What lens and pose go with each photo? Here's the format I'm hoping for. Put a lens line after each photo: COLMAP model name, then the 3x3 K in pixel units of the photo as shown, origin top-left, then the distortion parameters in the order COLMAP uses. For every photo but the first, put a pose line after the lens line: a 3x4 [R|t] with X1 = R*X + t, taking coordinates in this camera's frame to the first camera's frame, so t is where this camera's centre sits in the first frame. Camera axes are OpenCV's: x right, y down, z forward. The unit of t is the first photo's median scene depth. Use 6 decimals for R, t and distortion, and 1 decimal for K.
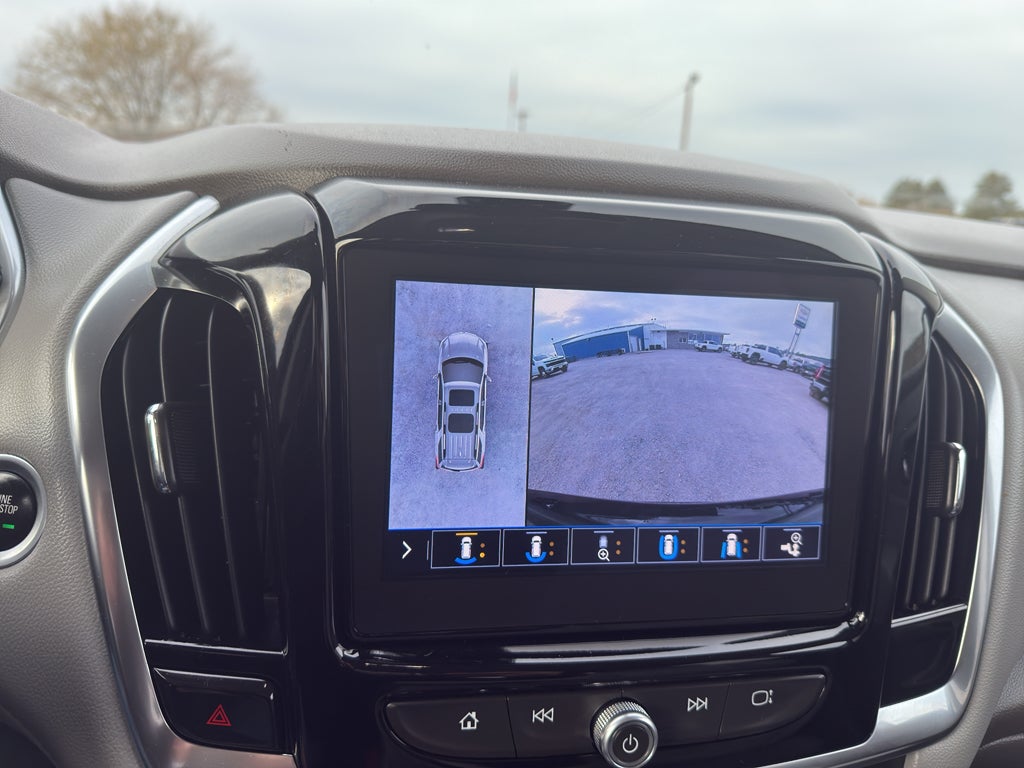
lens RADIAL K [[809.7, 0, 512.0], [0, 809.7, 384.0], [0, 0, 1]] dist [-0.113247, 0.104581]
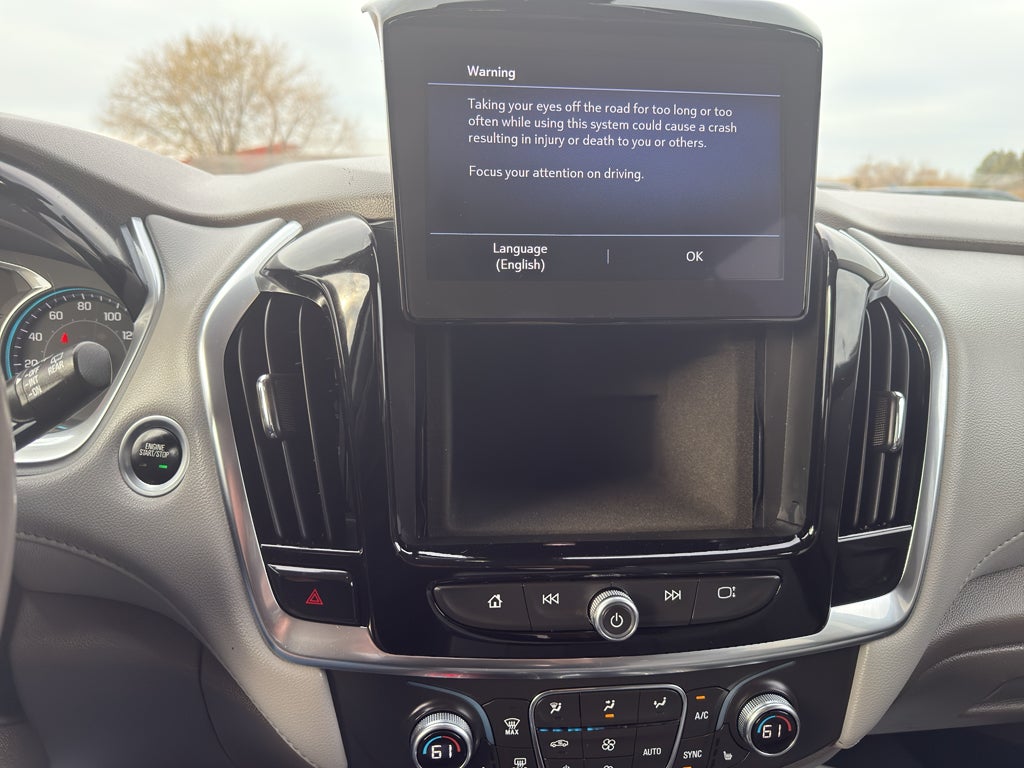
lens RADIAL K [[789.1, 0, 503.1], [0, 789.1, 403.2], [0, 0, 1]] dist [-0.004230, -0.008033]
pose [[0.993511, -0.029331, -0.109890, 0.106249], [0.032147, 0.999196, 0.023943, 0.049089], [0.109099, -0.027321, 0.993655, -0.293788]]
